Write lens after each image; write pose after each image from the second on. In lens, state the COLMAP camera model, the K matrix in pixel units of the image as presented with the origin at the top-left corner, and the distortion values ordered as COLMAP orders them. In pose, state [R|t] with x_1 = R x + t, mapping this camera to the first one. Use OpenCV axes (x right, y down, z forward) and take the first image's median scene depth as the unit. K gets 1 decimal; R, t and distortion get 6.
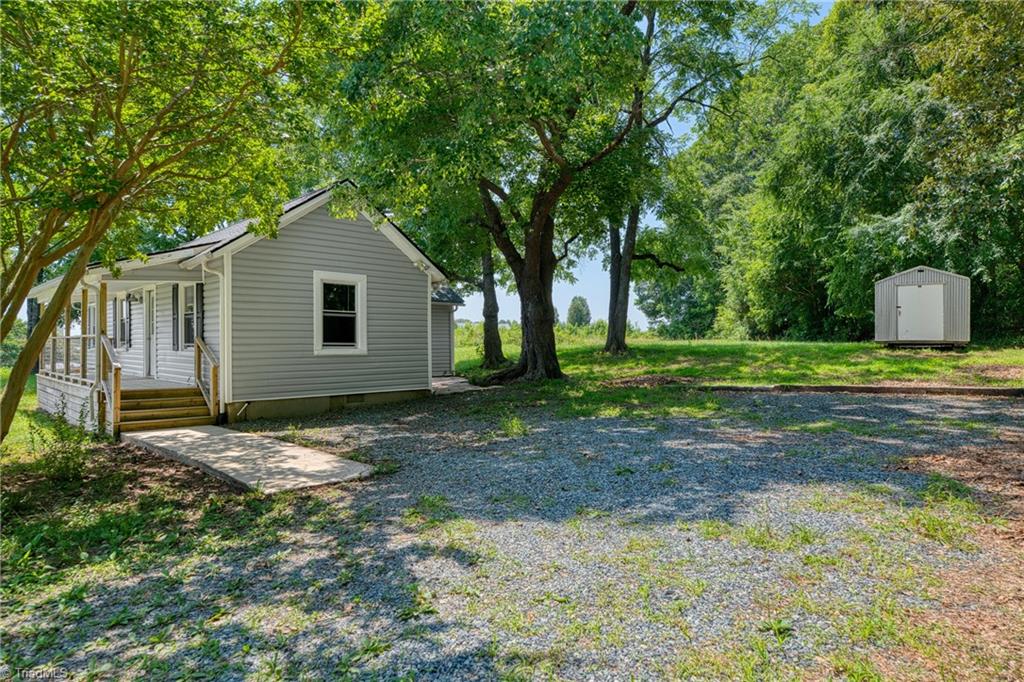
lens RADIAL K [[628.4, 0, 512.0], [0, 628.4, 341.0], [0, 0, 1]] dist [-0.000276, -0.000142]
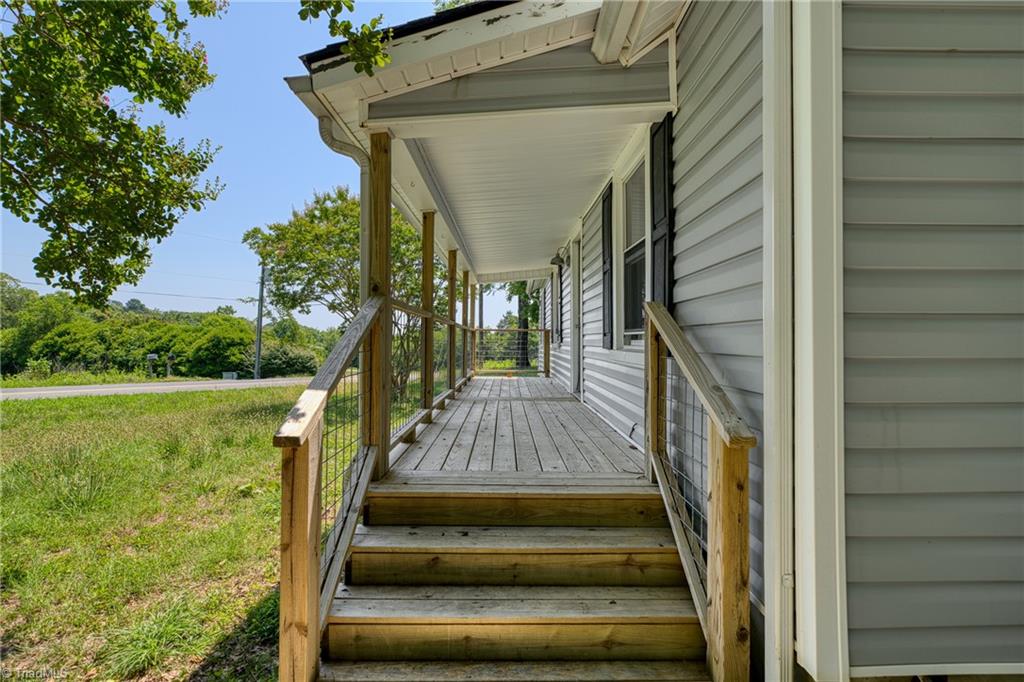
lens RADIAL K [[510.0, 0, 512.0], [0, 510.0, 341.0], [0, 0, 1]] dist [-0.000378, -0.000010]
pose [[0.732414, 0.001039, -0.680859, -0.386709], [0.001210, 0.999995, 0.002828, 0.010256], [0.680859, -0.002895, 0.732409, 0.780044]]
